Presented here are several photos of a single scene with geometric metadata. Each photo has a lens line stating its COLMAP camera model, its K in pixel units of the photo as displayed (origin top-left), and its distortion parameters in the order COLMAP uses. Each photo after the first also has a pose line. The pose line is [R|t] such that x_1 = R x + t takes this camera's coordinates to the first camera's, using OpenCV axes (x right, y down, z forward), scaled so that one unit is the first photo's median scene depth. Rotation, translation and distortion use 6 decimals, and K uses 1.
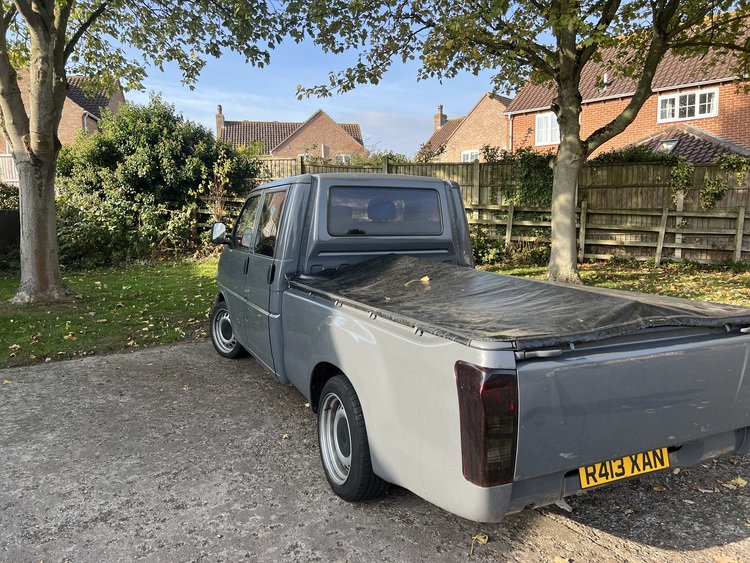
lens RADIAL K [[599.1, 0, 375.0], [0, 599.1, 281.5], [0, 0, 1]] dist [0.012397, -0.005144]
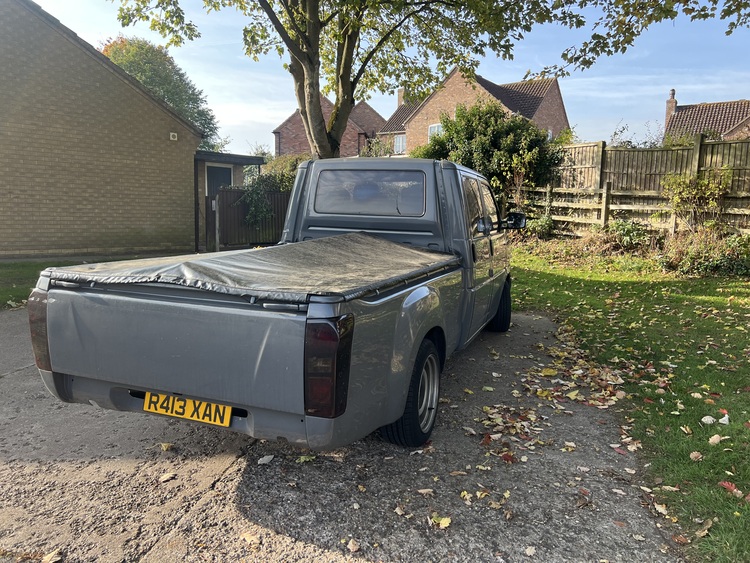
lens RADIAL K [[599.1, 0, 375.0], [0, 599.1, 281.5], [0, 0, 1]] dist [0.012397, -0.005144]
pose [[0.654255, 0.104129, -0.749071, 1.265704], [-0.099098, 0.993740, 0.051586, -0.020373], [0.749753, 0.040481, 0.660478, 0.440723]]
